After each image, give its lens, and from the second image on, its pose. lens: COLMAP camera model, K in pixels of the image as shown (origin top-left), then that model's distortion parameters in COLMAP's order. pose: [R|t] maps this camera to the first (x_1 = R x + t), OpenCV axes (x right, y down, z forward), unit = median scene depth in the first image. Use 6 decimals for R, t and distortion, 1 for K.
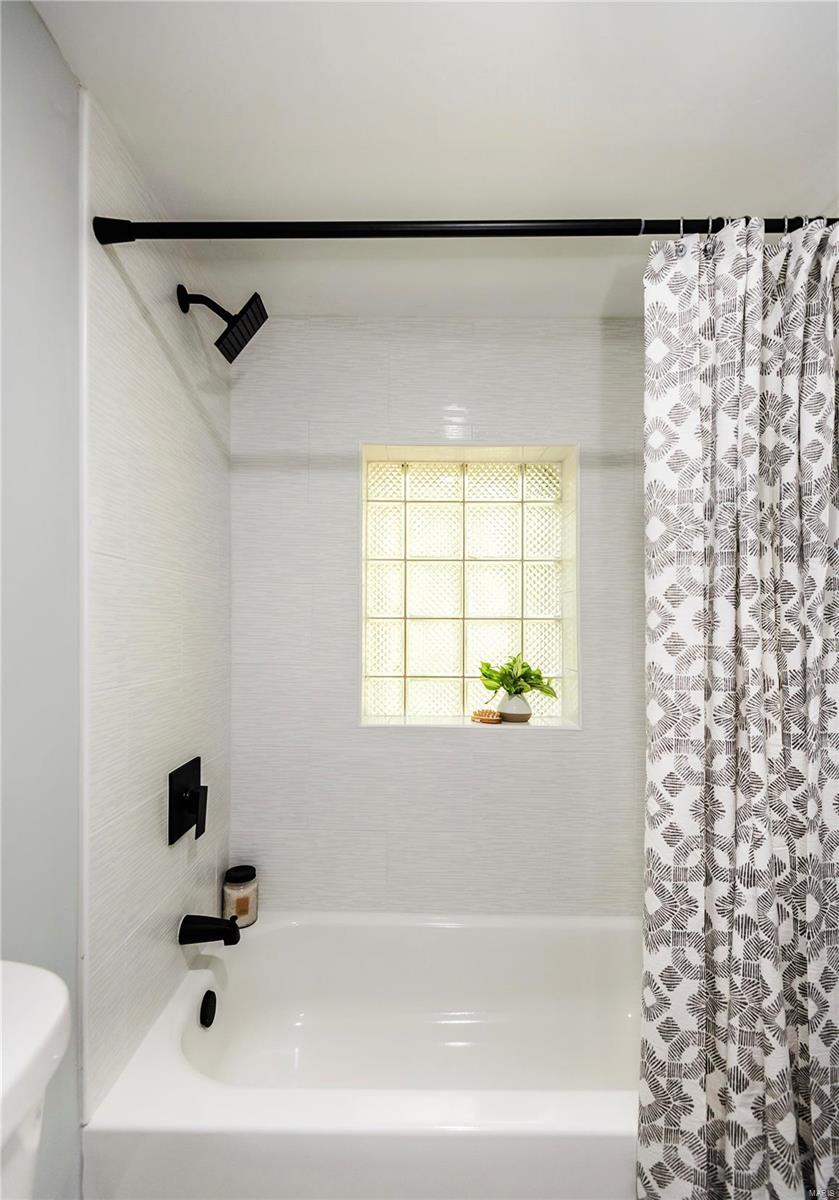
lens RADIAL K [[587.8, 0, 420.3], [0, 587.8, 616.3], [0, 0, 1]] dist [0.026311, -0.015406]
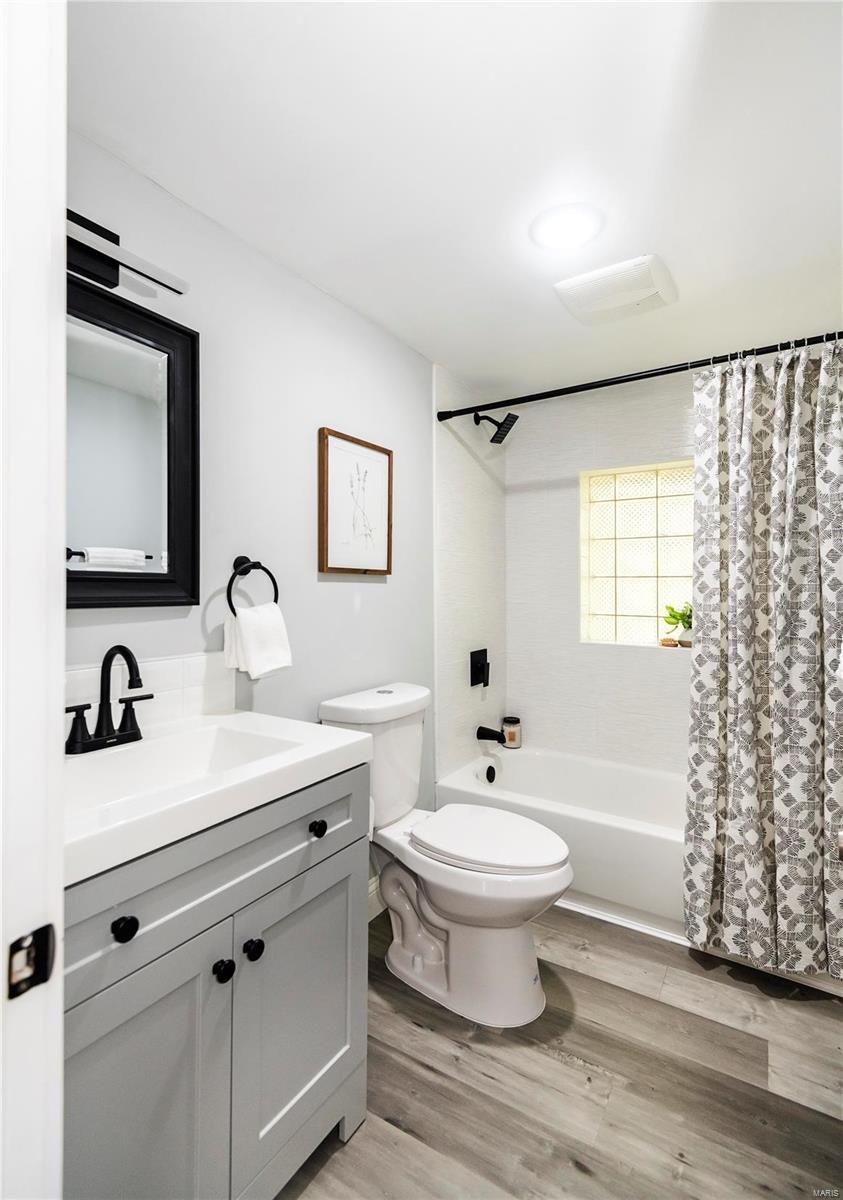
lens RADIAL K [[587.8, 0, 422.3], [0, 587.8, 616.3], [0, 0, 1]] dist [0.026311, -0.015406]
pose [[0.854859, 0.025178, -0.518249, 0.492139], [0.005839, 0.998292, 0.058132, 0.018606], [0.518827, -0.052721, 0.853252, -0.836181]]
